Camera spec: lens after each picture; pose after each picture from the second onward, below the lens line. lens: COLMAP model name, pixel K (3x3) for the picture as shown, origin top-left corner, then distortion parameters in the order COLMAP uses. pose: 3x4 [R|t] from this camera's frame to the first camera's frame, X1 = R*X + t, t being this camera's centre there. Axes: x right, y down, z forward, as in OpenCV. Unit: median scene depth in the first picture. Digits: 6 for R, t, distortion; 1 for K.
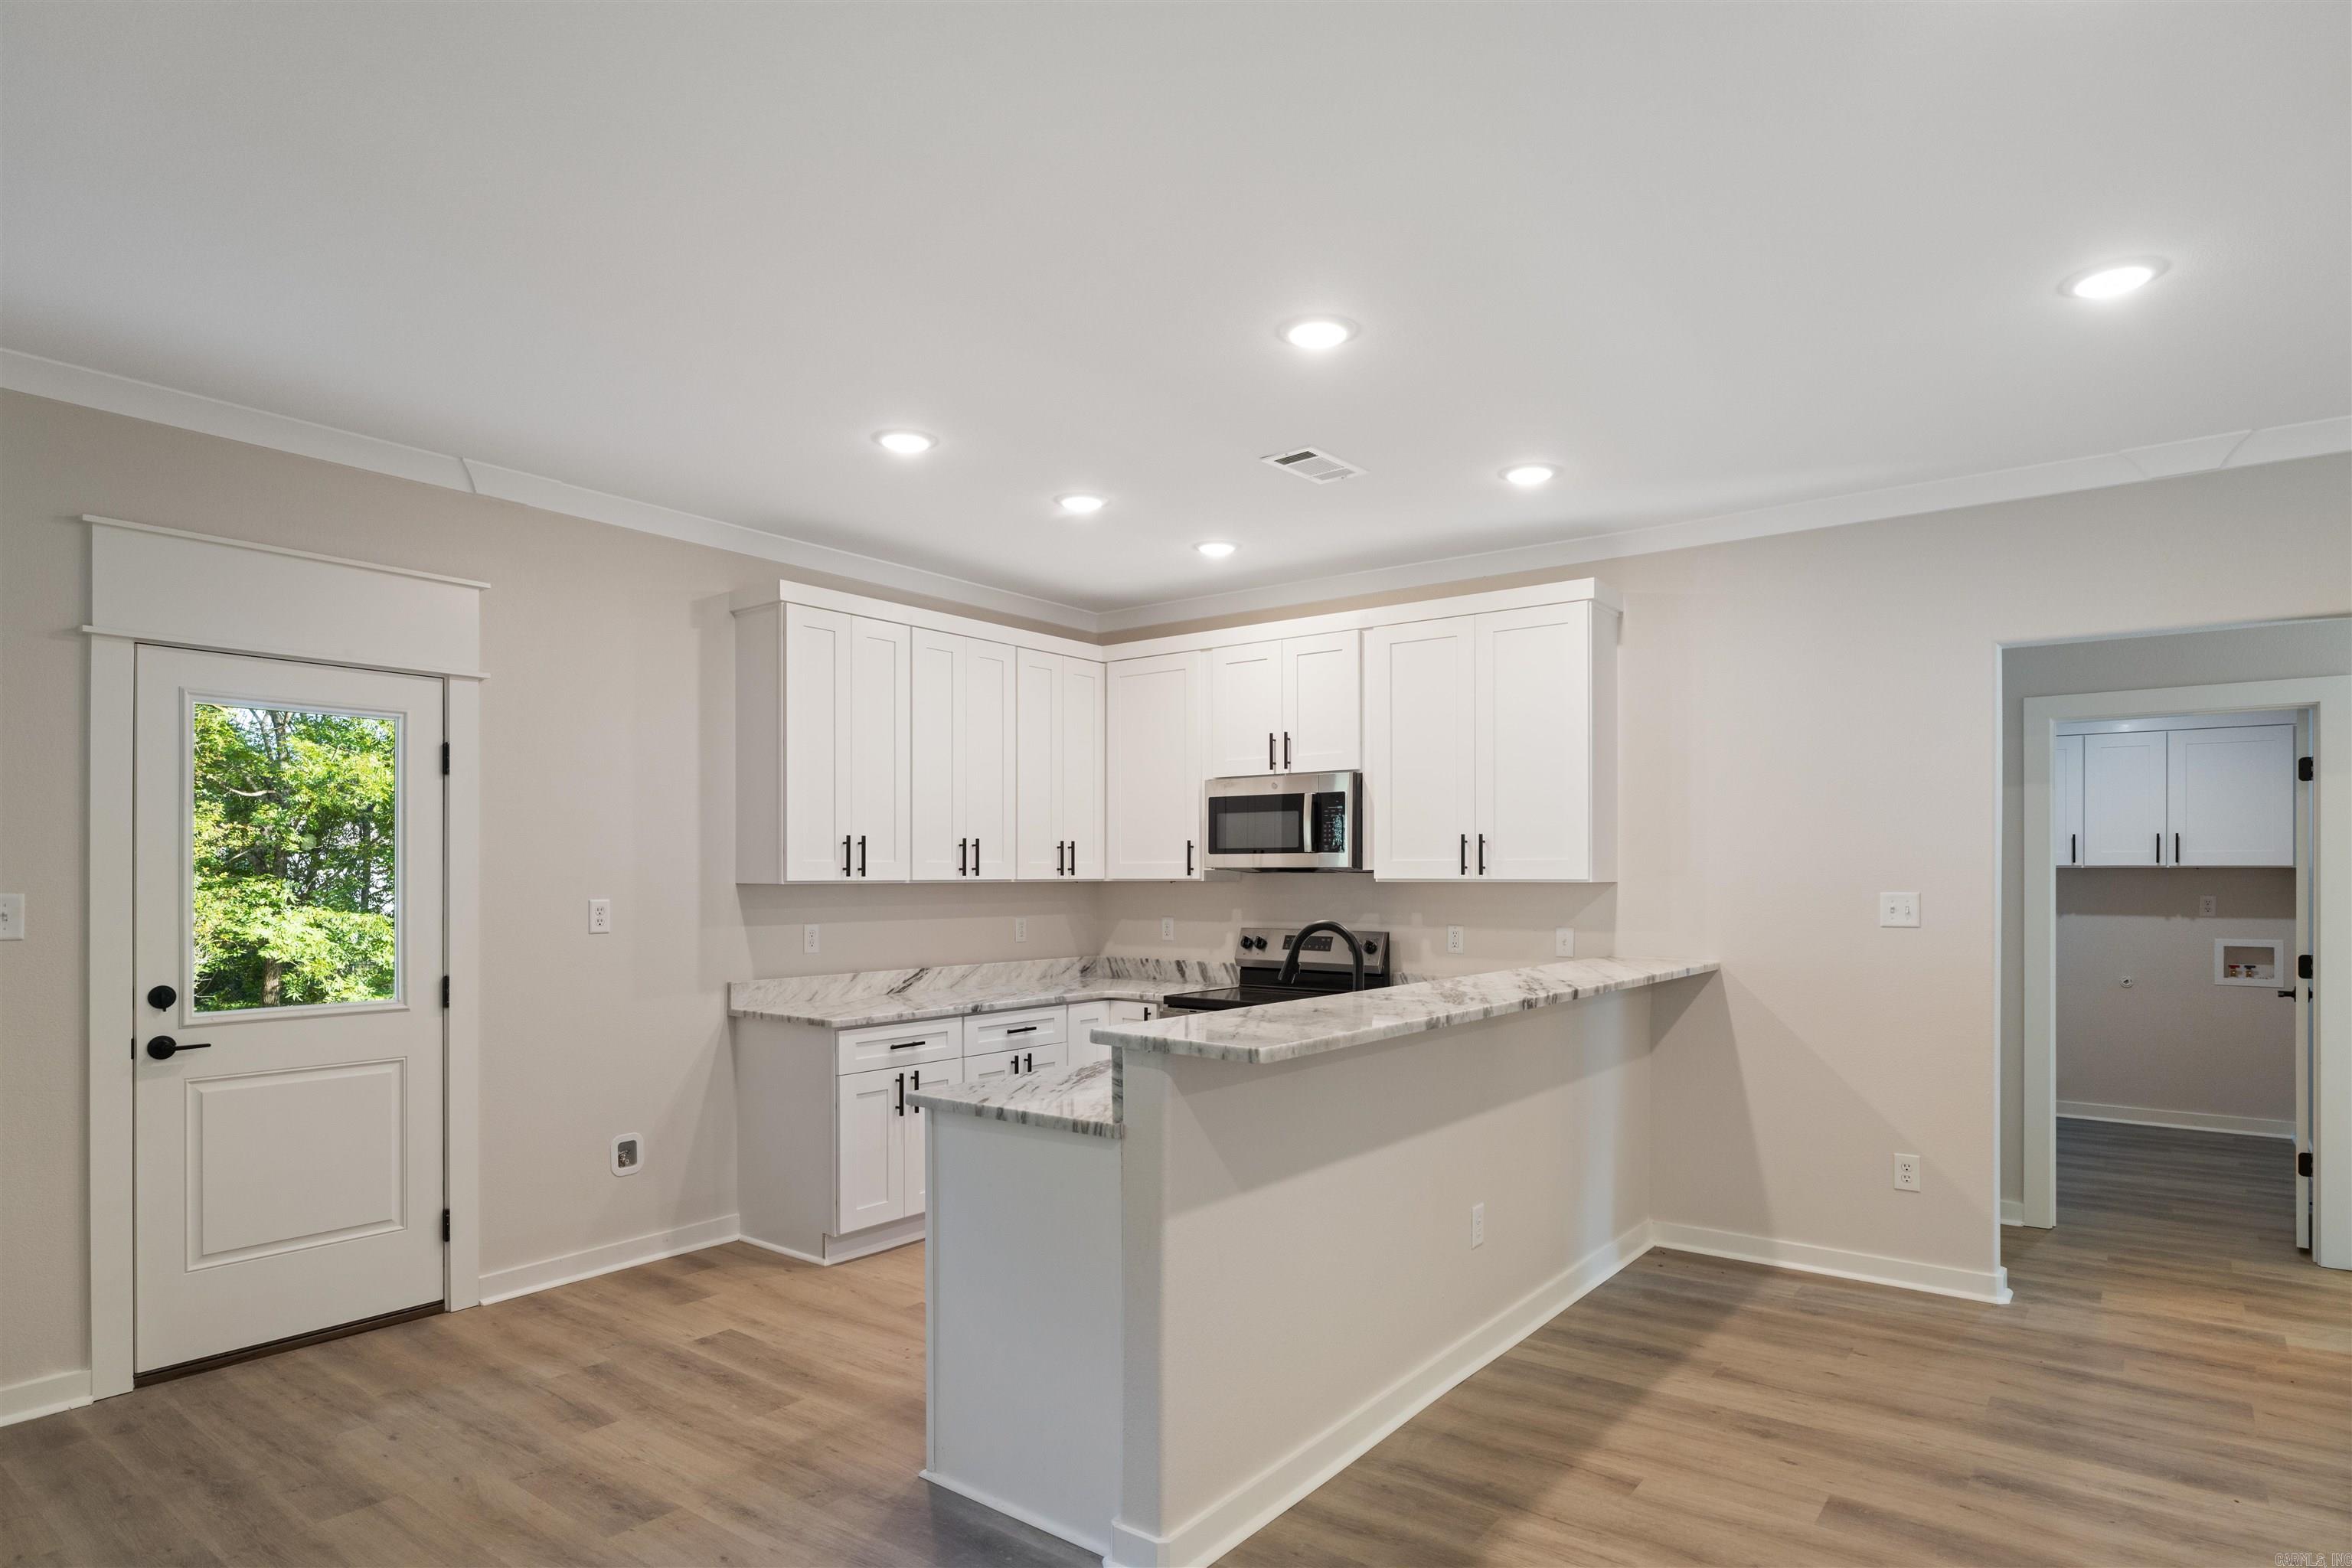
lens RADIAL K [[1295.9, 0, 1181.4], [0, 1295.9, 873.8], [0, 0, 1]] dist [-0.006043, -0.002138]
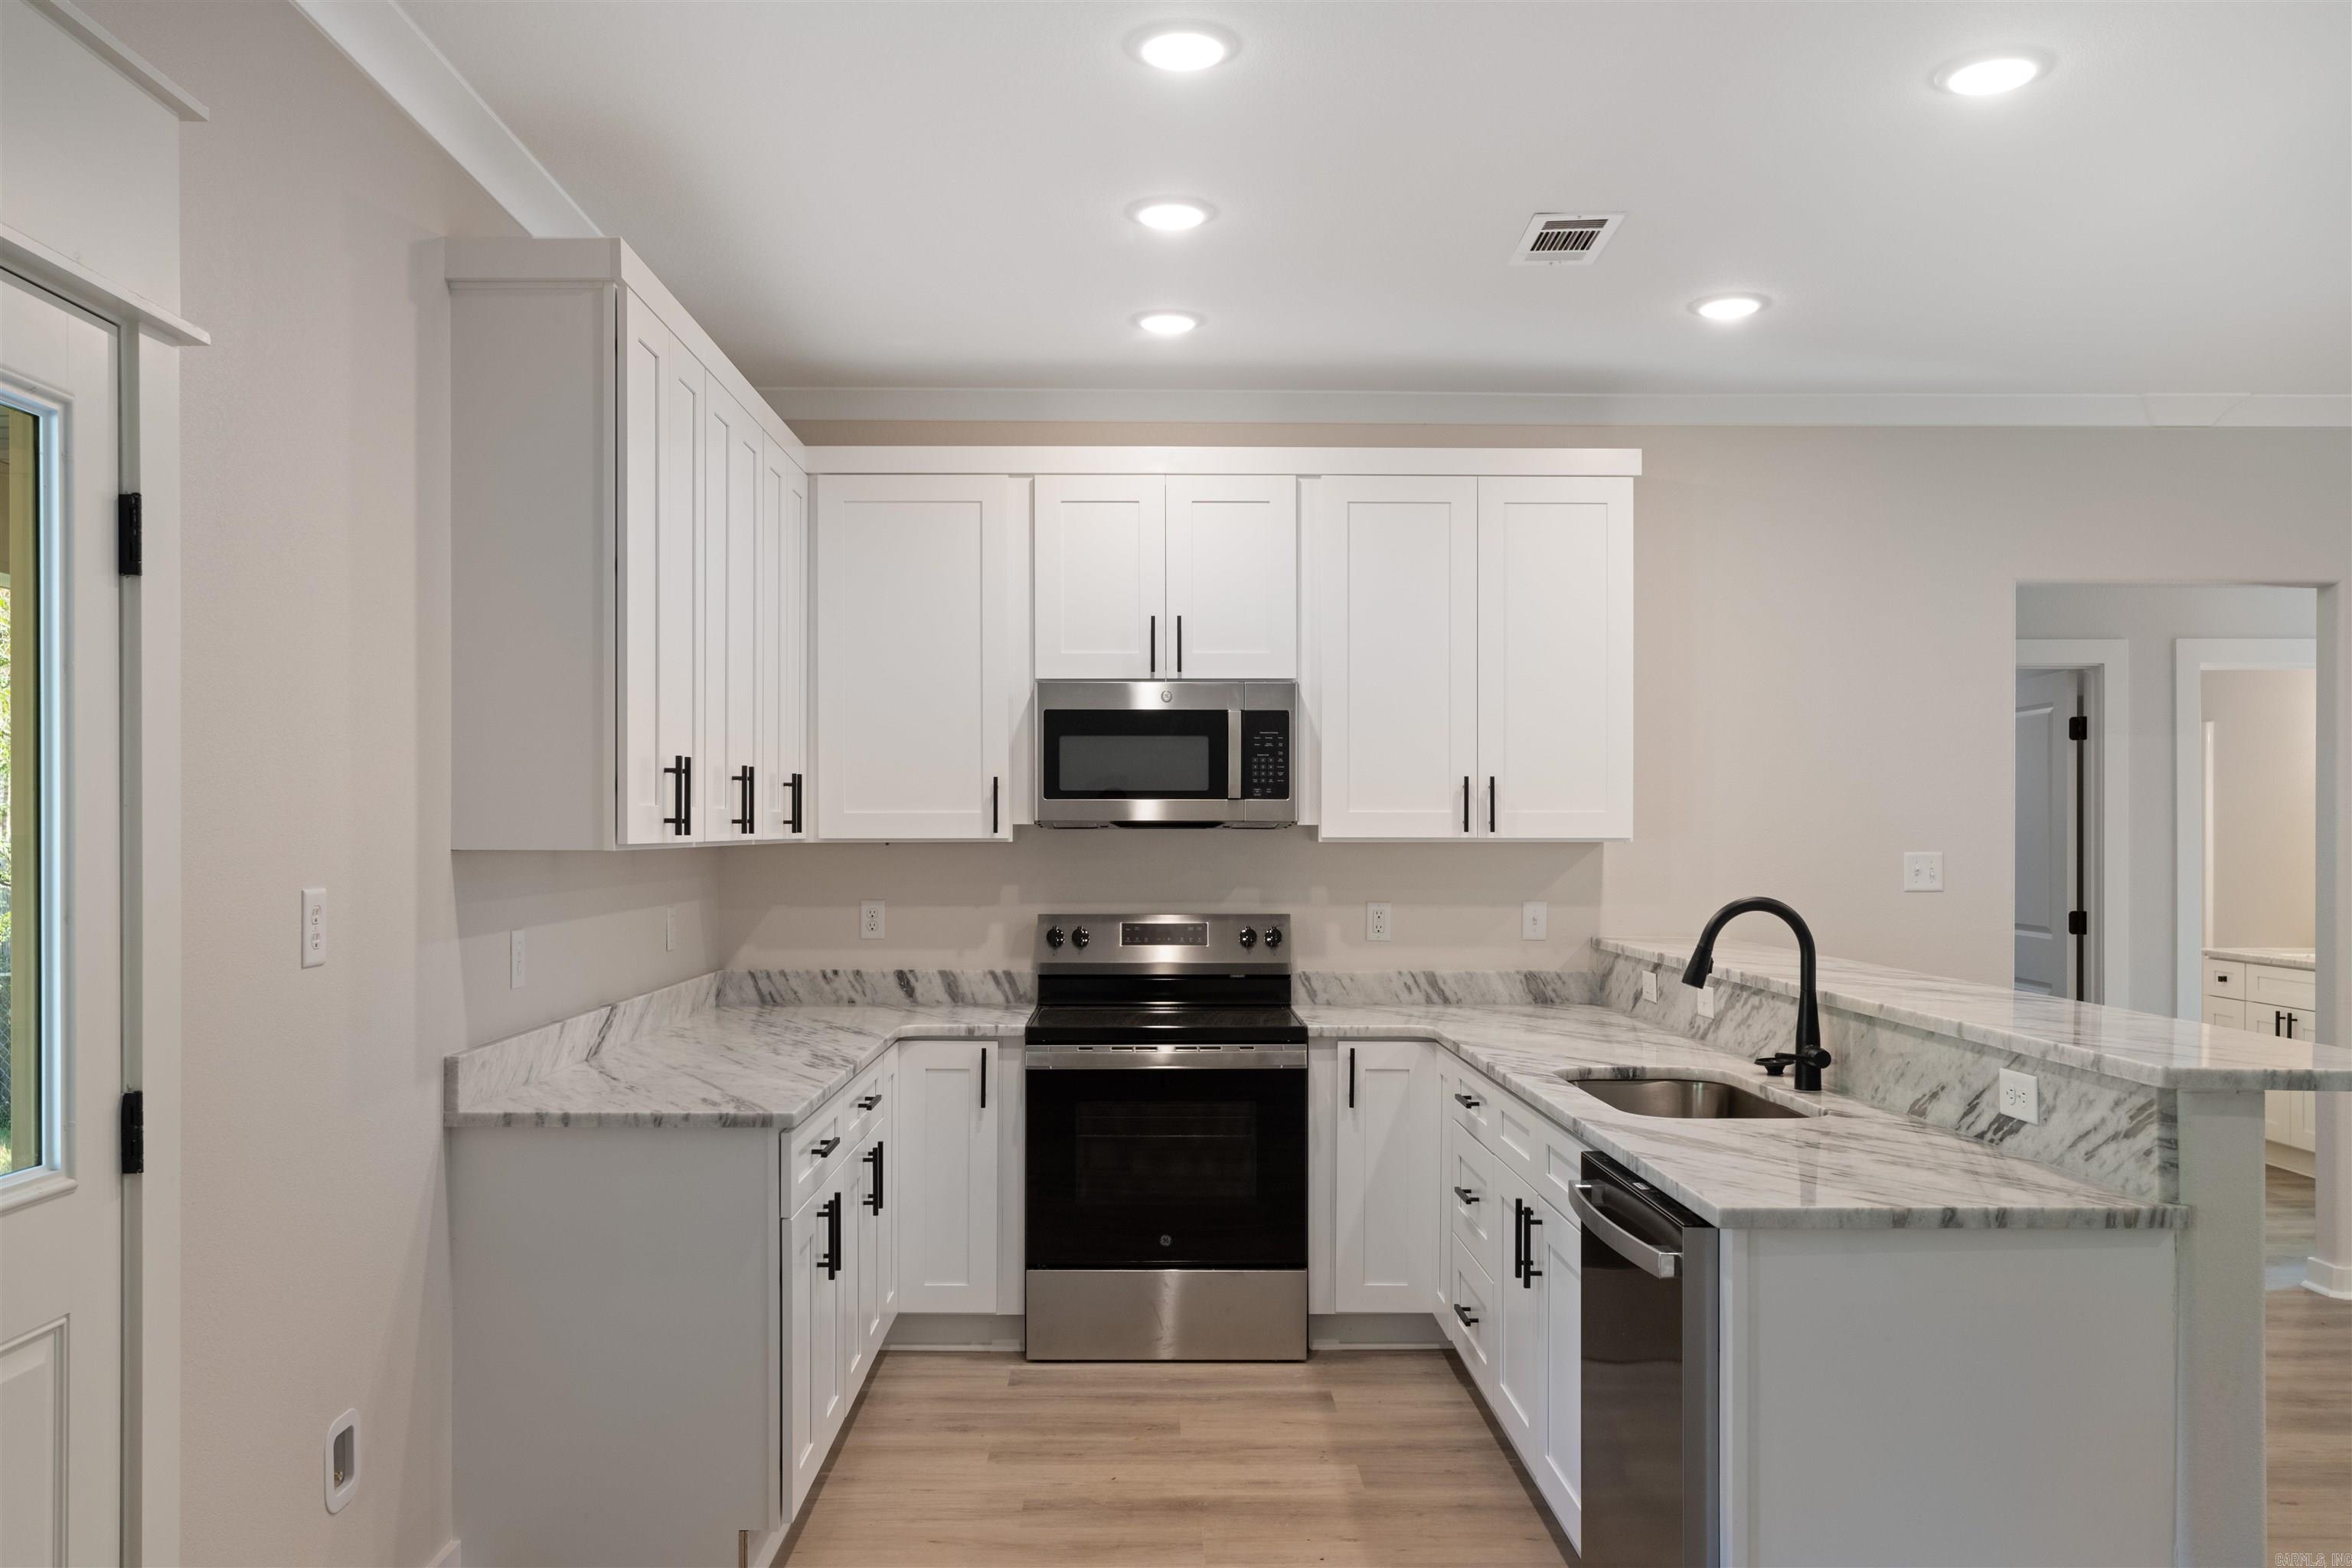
lens RADIAL K [[1798.3, 0, 1161.6], [0, 1798.3, 838.0], [0, 0, 1]] dist [-0.002403, 0.010026]
pose [[0.785607, -0.001247, 0.618725, -0.555410], [-0.001326, 0.999992, 0.003698, 0.000528], [-0.618725, -0.003726, 0.785599, 0.320958]]
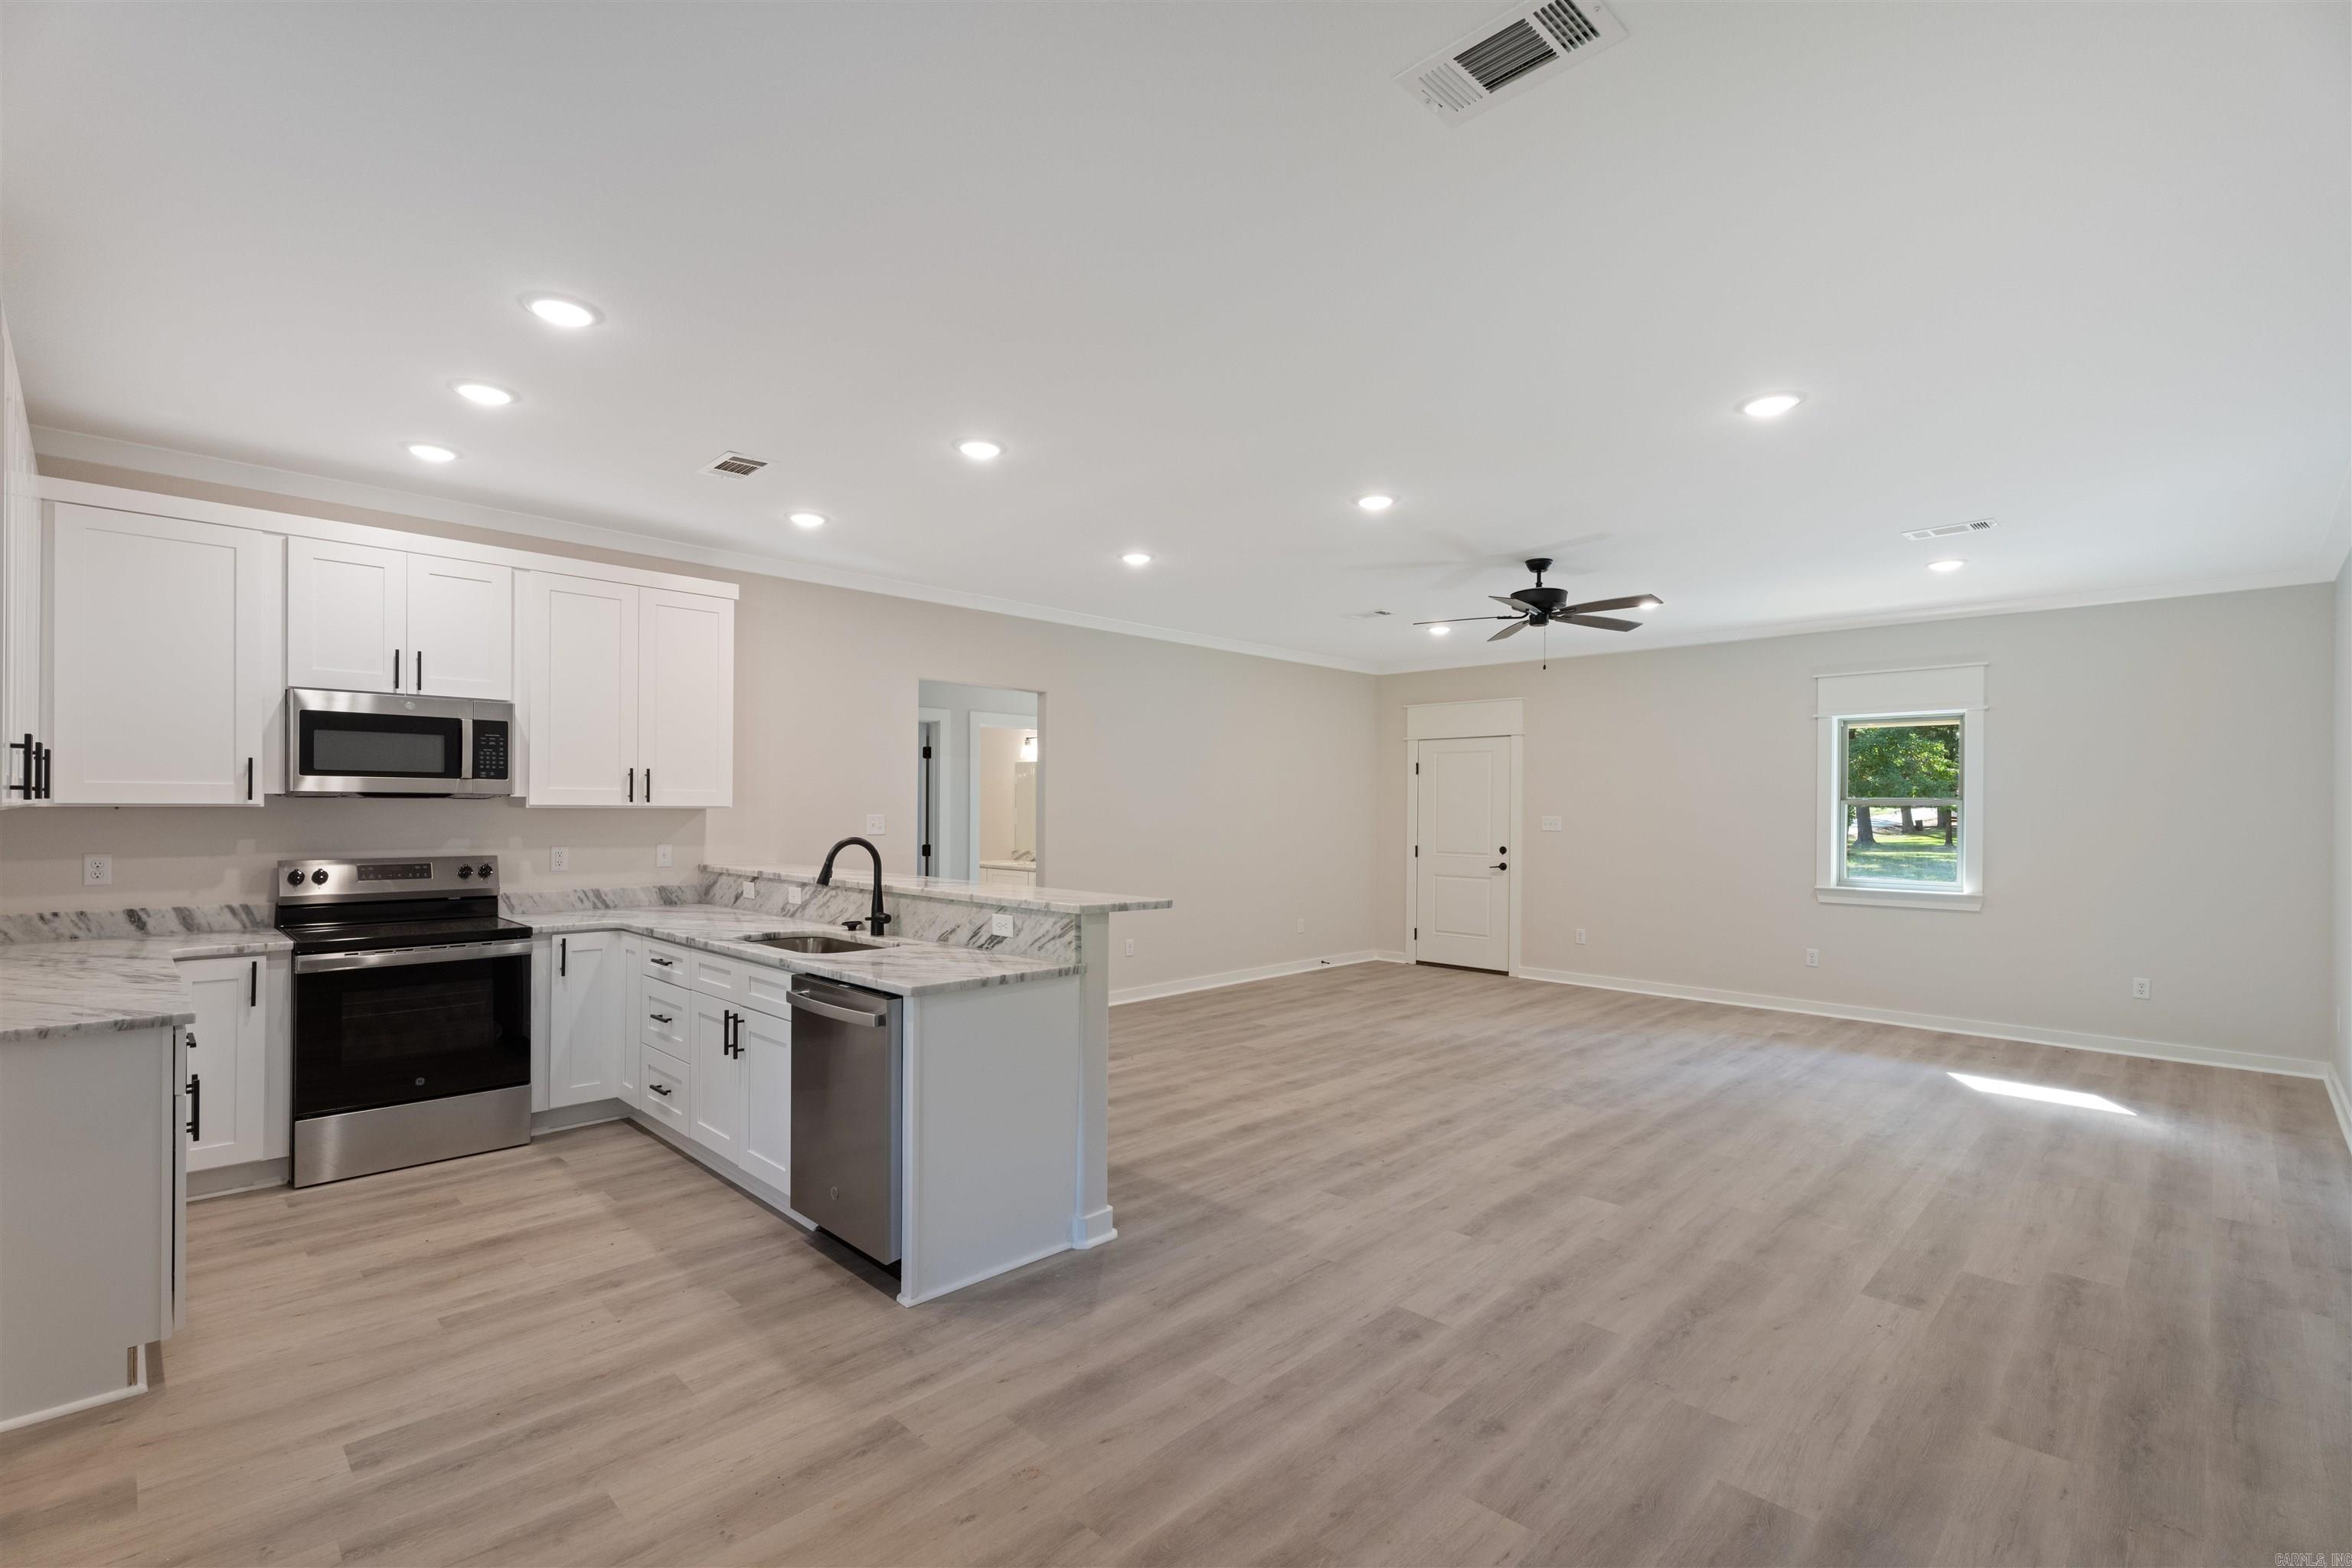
lens RADIAL K [[1054.4, 0, 1170.9], [0, 1054.4, 807.0], [0, 0, 1]] dist [0.003703, 0.000354]
pose [[0.127448, 0.001474, 0.991844, -0.699996], [-0.008547, 0.999963, -0.000388, 0.001347], [-0.991808, -0.008428, 0.127456, 0.393528]]
